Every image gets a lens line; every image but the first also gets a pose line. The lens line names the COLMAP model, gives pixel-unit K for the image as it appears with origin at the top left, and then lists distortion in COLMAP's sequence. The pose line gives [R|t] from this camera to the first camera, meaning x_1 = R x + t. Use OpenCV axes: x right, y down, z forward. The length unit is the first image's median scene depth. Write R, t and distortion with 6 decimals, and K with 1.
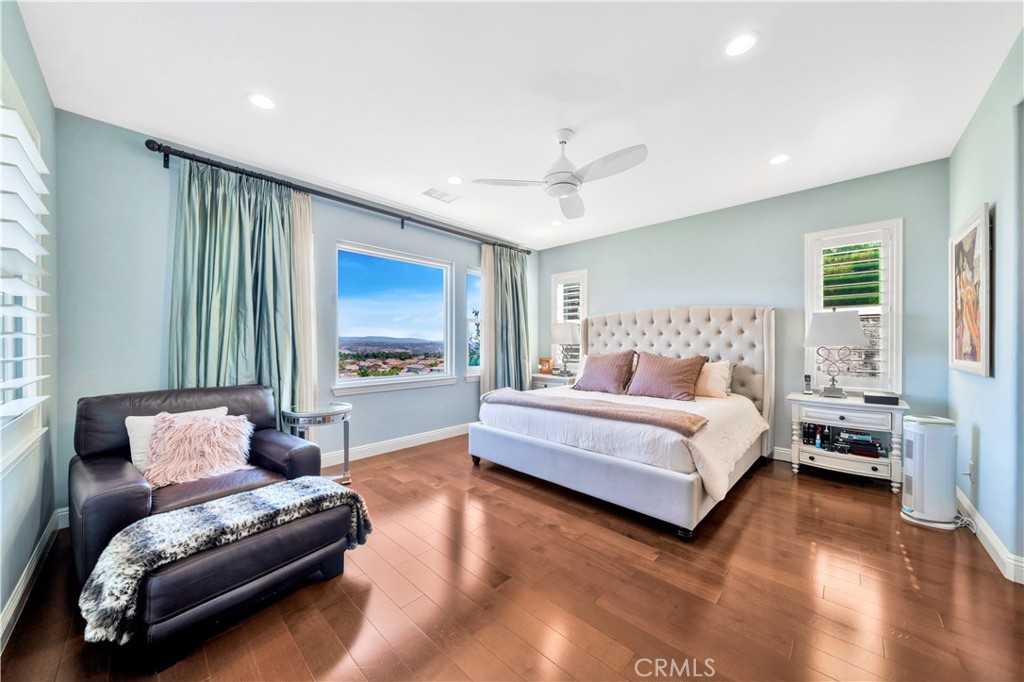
lens RADIAL K [[354.1, 0, 513.3], [0, 354.1, 345.4], [0, 0, 1]] dist [-0.000372, -0.000029]
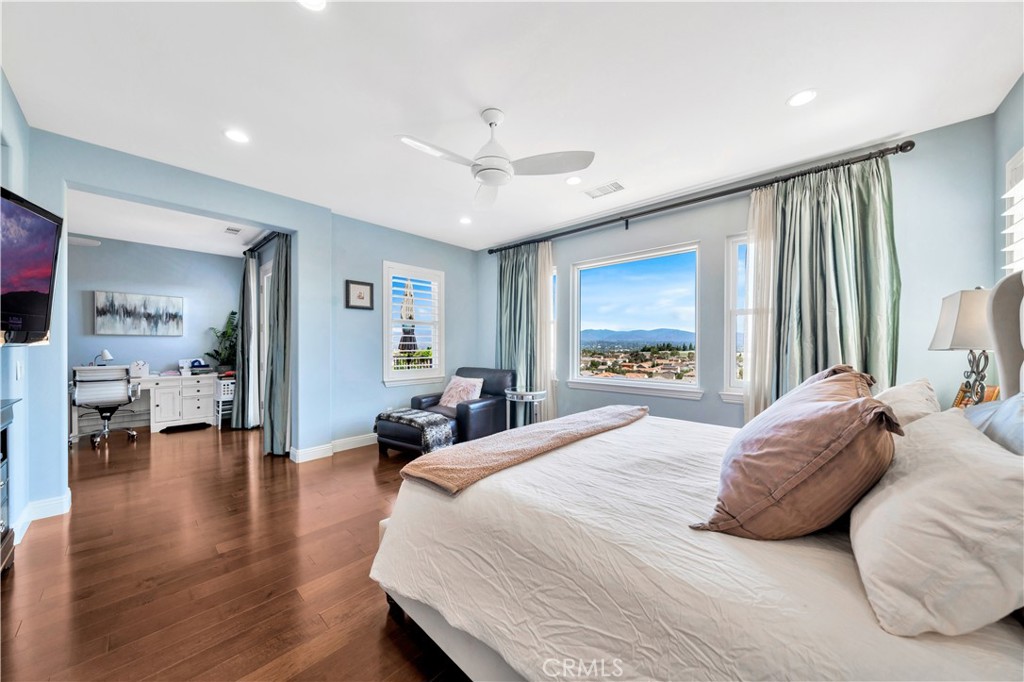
lens RADIAL K [[354.1, 0, 513.3], [0, 354.1, 345.4], [0, 0, 1]] dist [-0.000372, -0.000029]
pose [[0.027100, 0.003788, -0.999626, 0.694398], [-0.004151, 0.999985, 0.003677, -0.008818], [0.999624, 0.004049, 0.027115, 0.686516]]
